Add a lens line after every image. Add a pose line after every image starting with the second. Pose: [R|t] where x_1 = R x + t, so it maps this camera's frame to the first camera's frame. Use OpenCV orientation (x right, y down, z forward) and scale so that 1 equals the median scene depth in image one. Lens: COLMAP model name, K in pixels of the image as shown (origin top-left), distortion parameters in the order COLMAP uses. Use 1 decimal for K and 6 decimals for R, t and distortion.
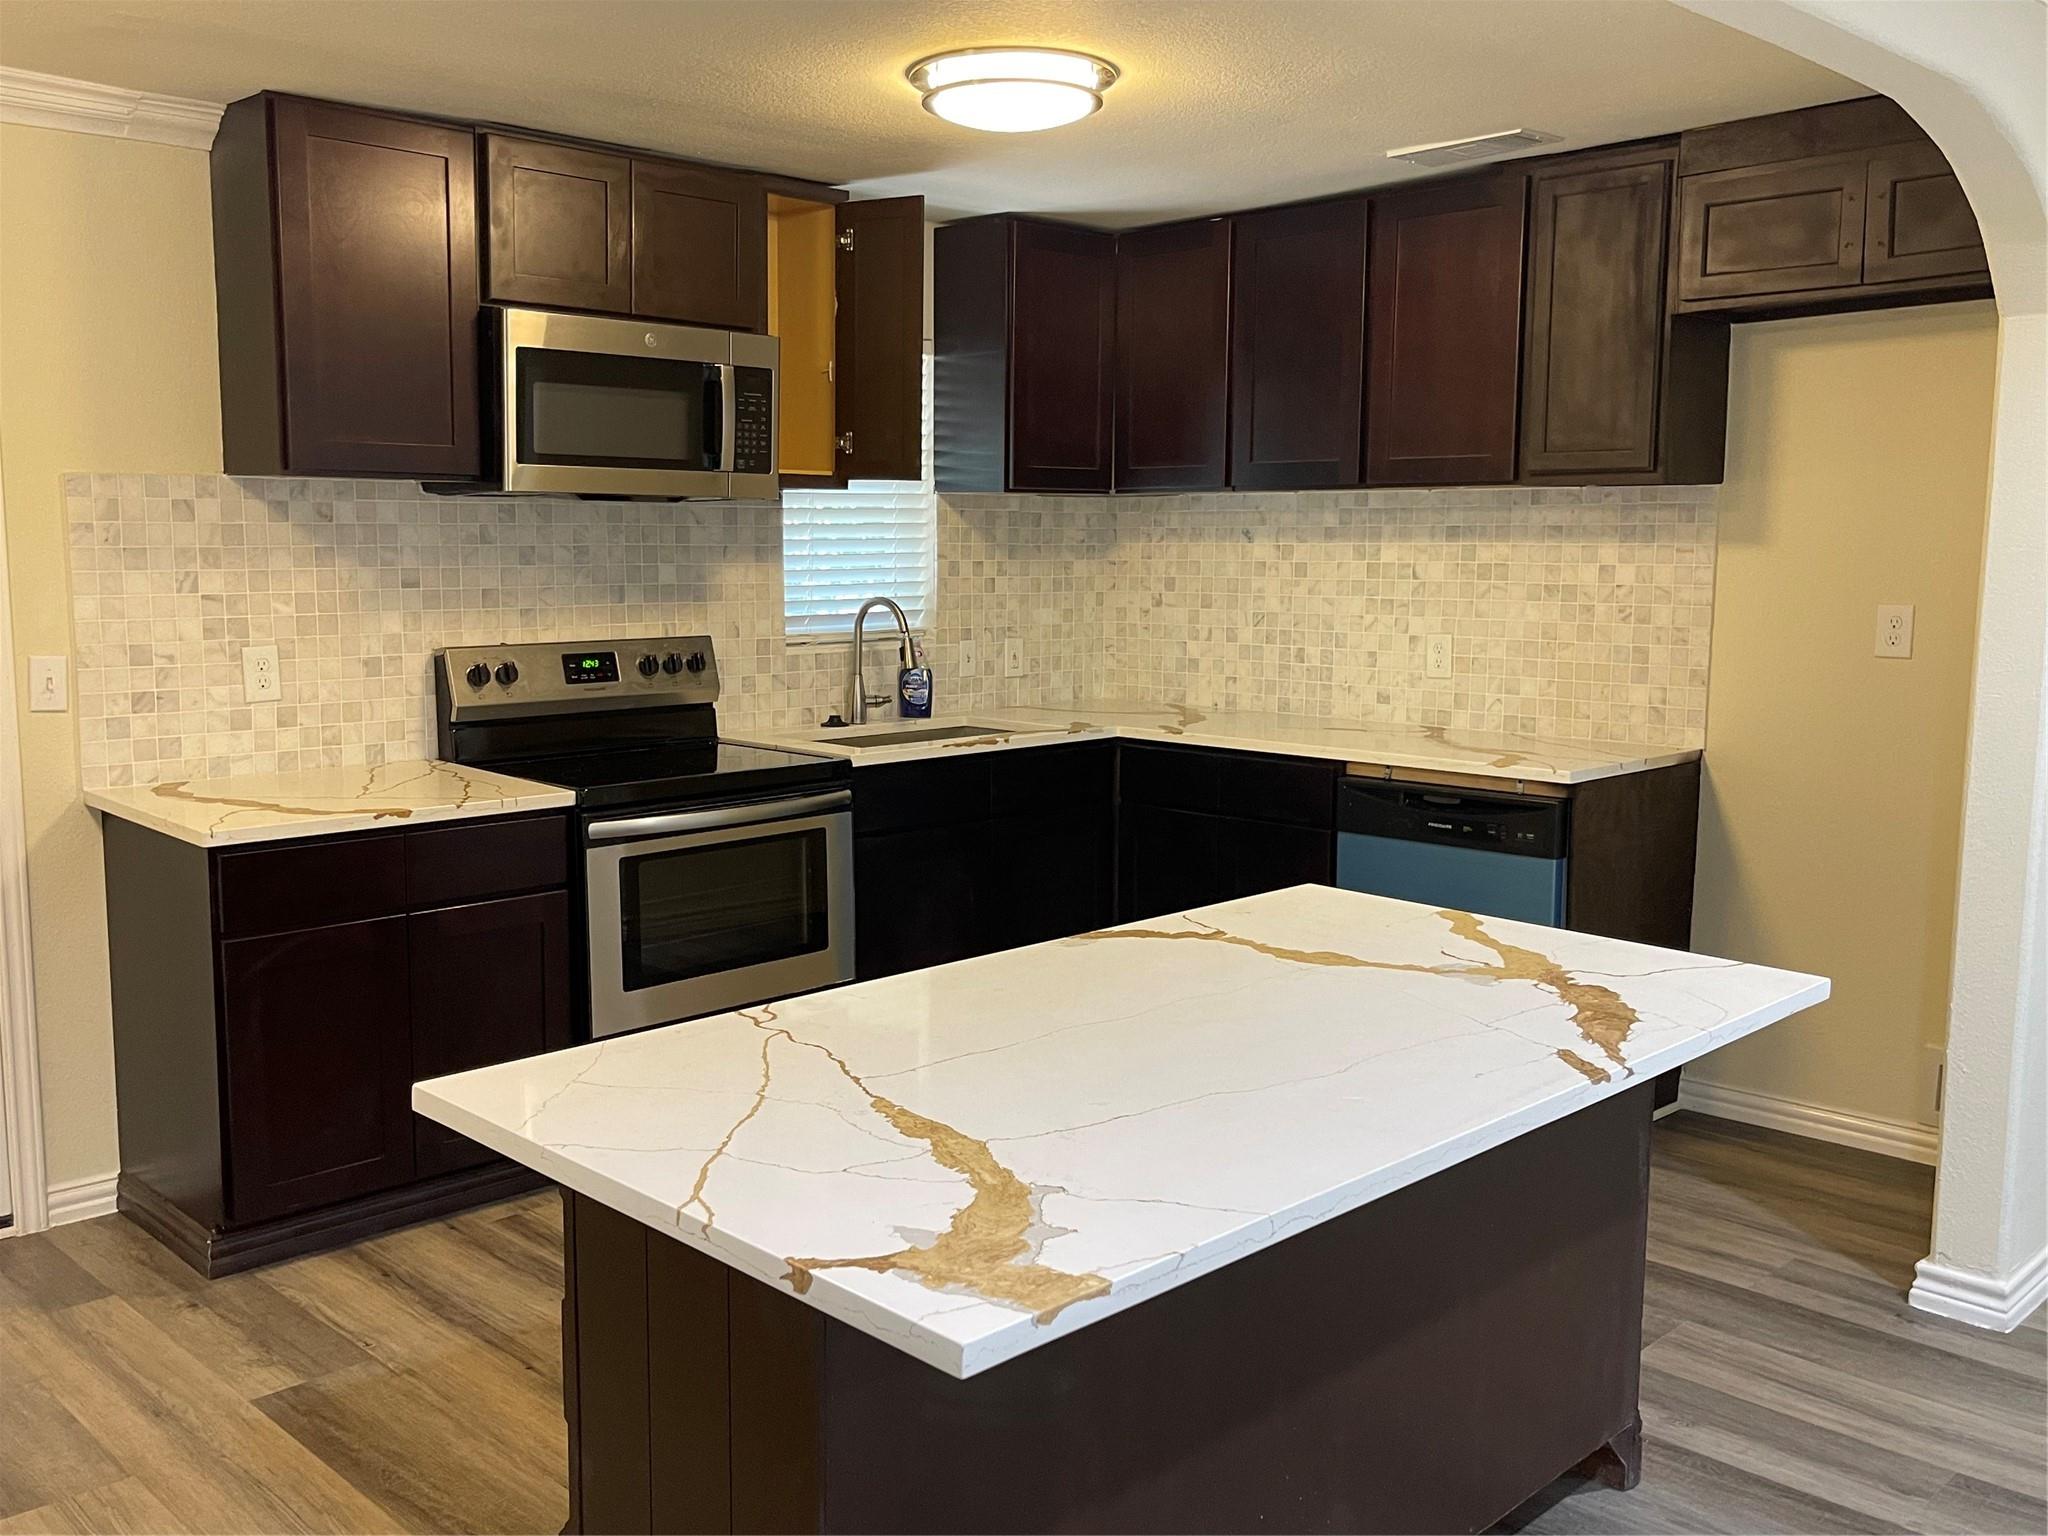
lens RADIAL K [[1875.9, 0, 1026.4], [0, 1875.9, 767.7], [0, 0, 1]] dist [0.121378, -0.048851]
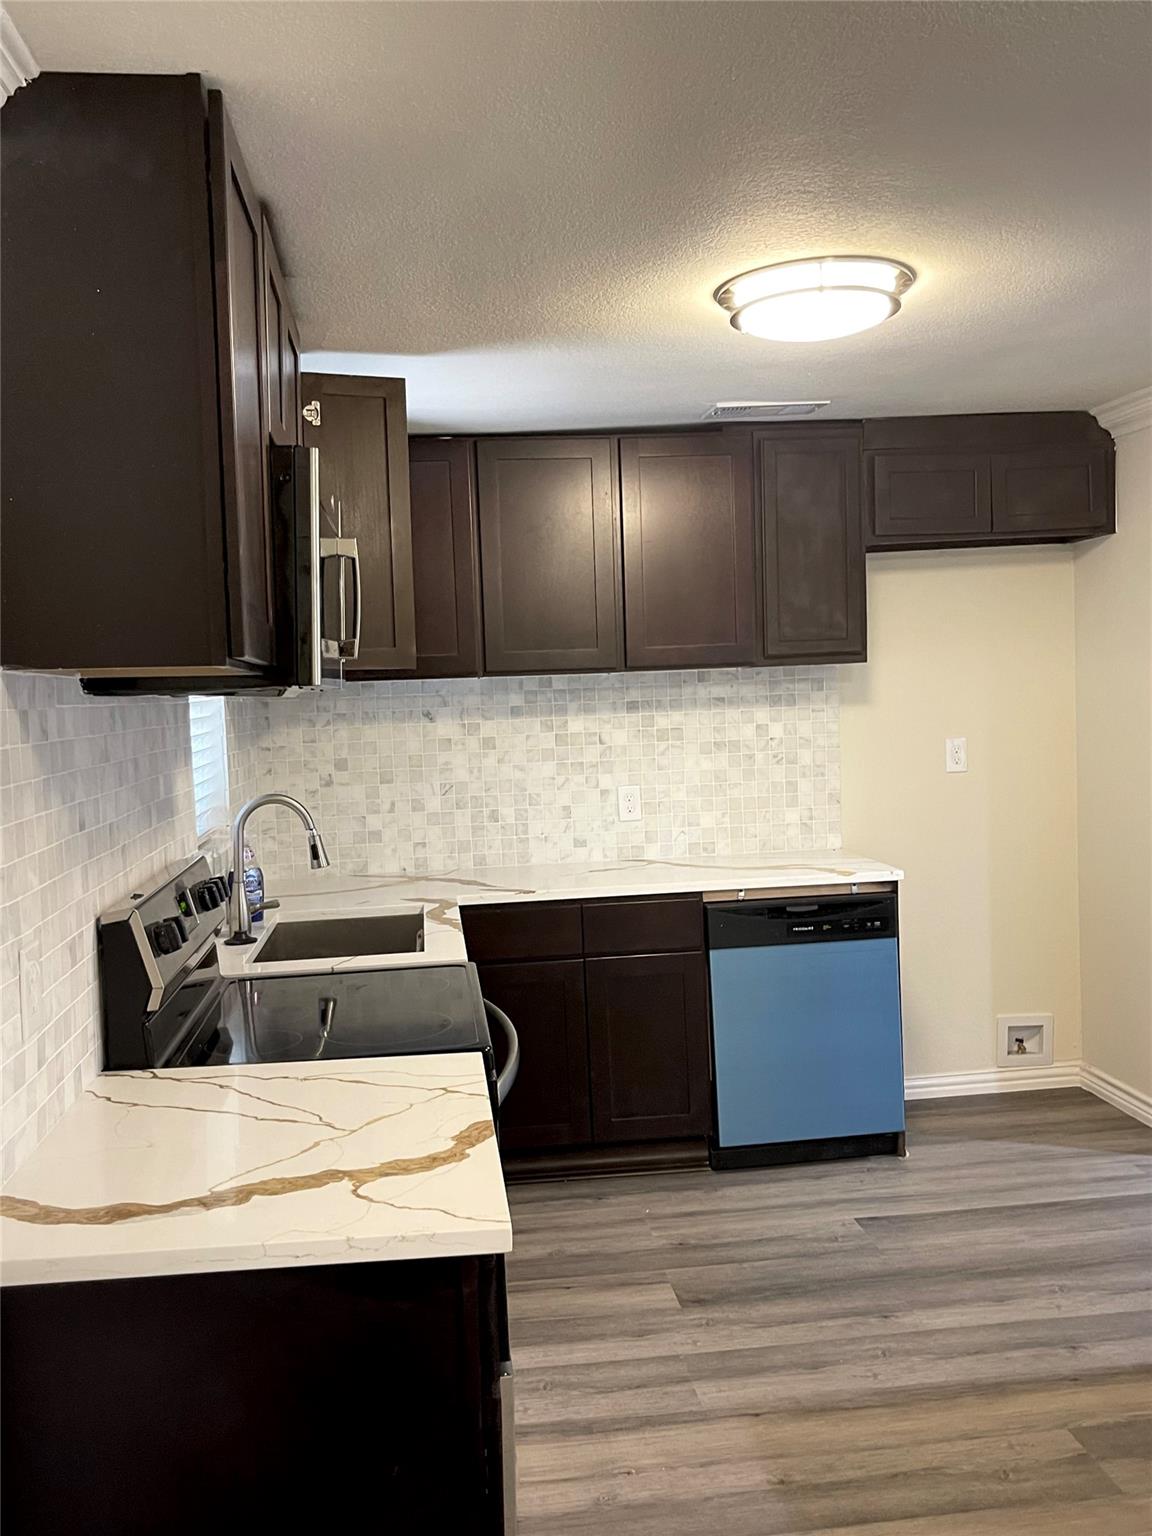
lens RADIAL K [[1407.0, 0, 575.0], [0, 1407.0, 813.7], [0, 0, 1]] dist [0.121378, -0.048851]
pose [[0.623449, -0.099742, 0.775476, -0.538612], [0.139539, 0.990100, 0.015163, -0.072650], [-0.769311, 0.098756, 0.631195, 0.441718]]
